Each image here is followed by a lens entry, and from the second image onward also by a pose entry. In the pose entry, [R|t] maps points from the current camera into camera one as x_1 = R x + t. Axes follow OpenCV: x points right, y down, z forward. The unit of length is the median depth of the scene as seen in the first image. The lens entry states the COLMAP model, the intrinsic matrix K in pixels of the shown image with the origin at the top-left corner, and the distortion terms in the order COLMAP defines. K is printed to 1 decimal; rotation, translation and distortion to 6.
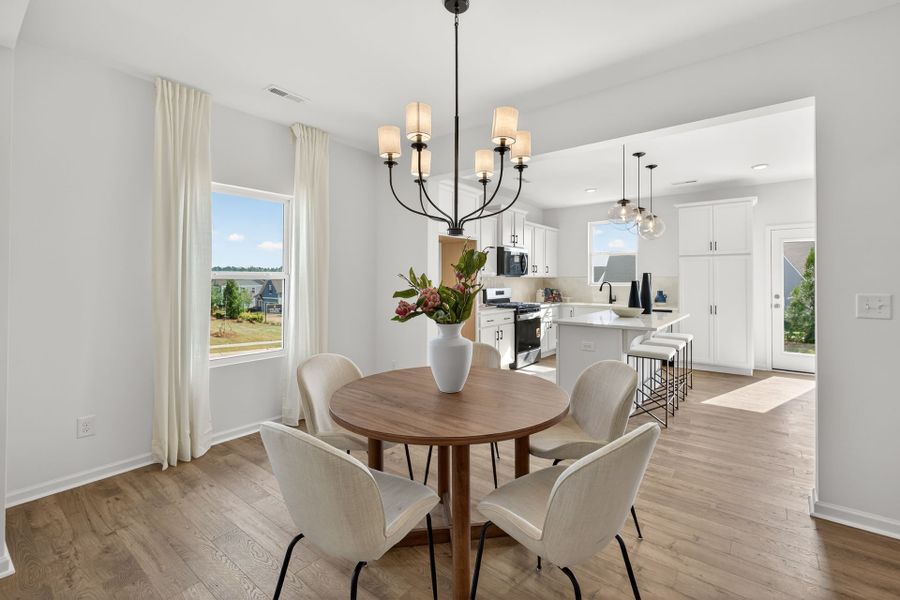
lens RADIAL K [[397.5, 0, 448.9], [0, 397.5, 276.8], [0, 0, 1]] dist [-0.020650, -0.000197]
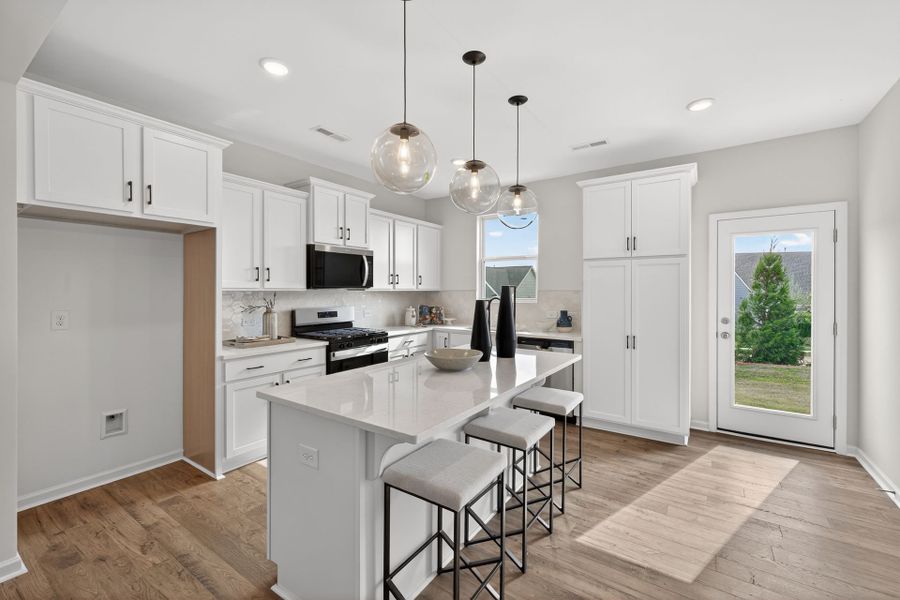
lens RADIAL K [[382.0, 0, 446.9], [0, 382.0, 295.2], [0, 0, 1]] dist [-0.000651, -0.000198]
pose [[0.997507, -0.001753, 0.070552, 0.296993], [0.000395, 0.999814, 0.019264, -0.005286], [-0.070573, -0.019188, 0.997322, 0.359504]]
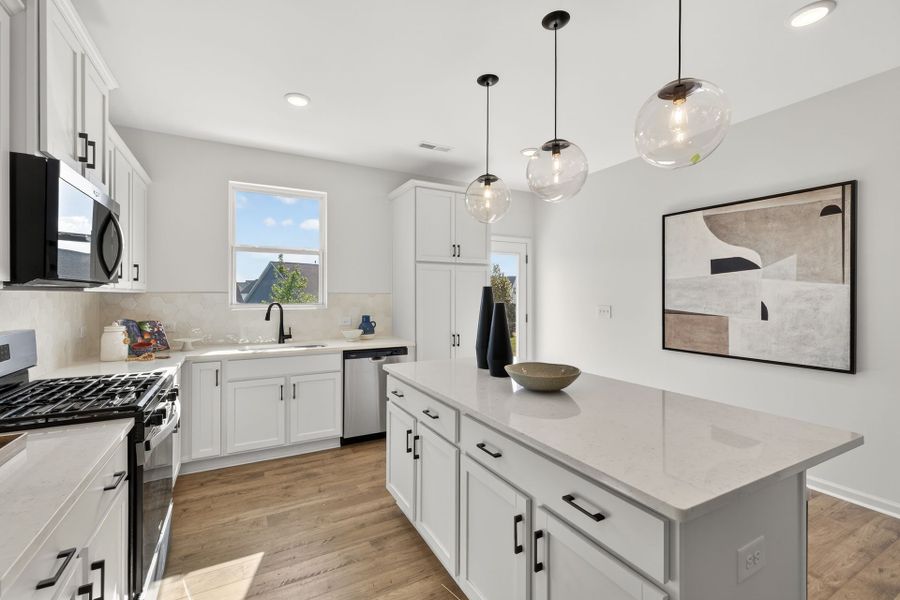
lens RADIAL K [[382.0, 0, 446.9], [0, 382.0, 295.2], [0, 0, 1]] dist [-0.000651, -0.000198]
pose [[0.386409, -0.000880, 0.922327, 0.023214], [-0.007649, 0.999962, 0.004158, -0.000411], [-0.922296, -0.008661, 0.386388, 0.689191]]
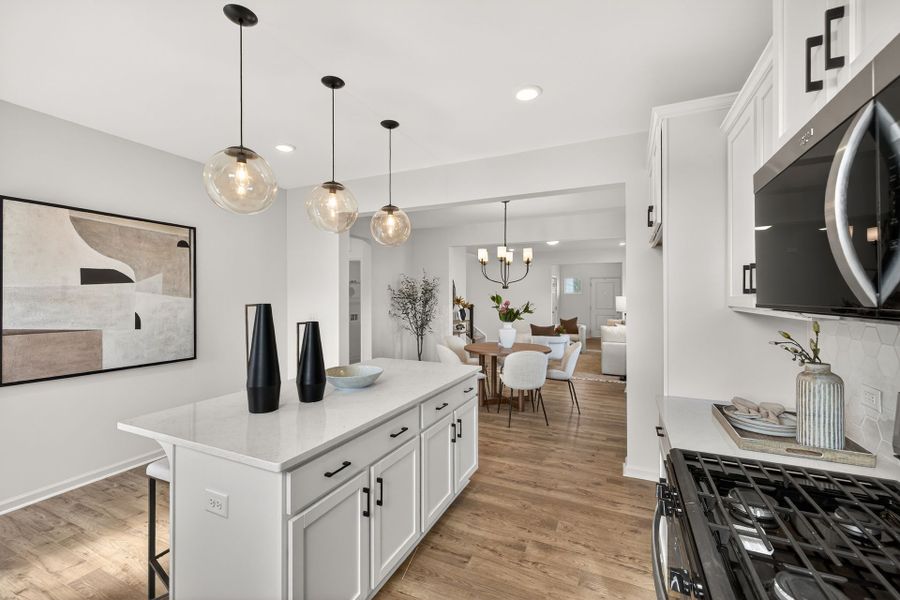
lens RADIAL K [[382.0, 0, 446.9], [0, 382.0, 295.2], [0, 0, 1]] dist [-0.000651, -0.000198]
pose [[-0.972672, -0.001231, -0.232180, 0.327196], [0.001821, 0.999915, -0.012932, -0.010067], [0.232176, -0.013002, -0.972587, 1.126650]]
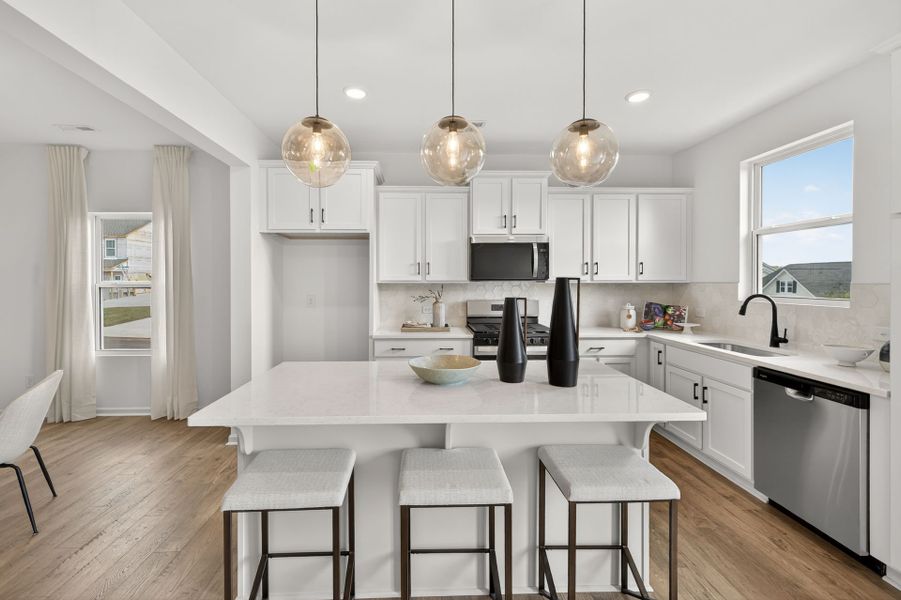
lens RADIAL K [[391.5, 0, 432.1], [0, 391.5, 283.9], [0, 0, 1]] dist [-0.000189, 0.000042]
pose [[0.643496, 0.004607, -0.765435, 0.567632], [0.006801, 0.999908, 0.011735, -0.006855], [0.765419, -0.012757, 0.643406, 0.529252]]
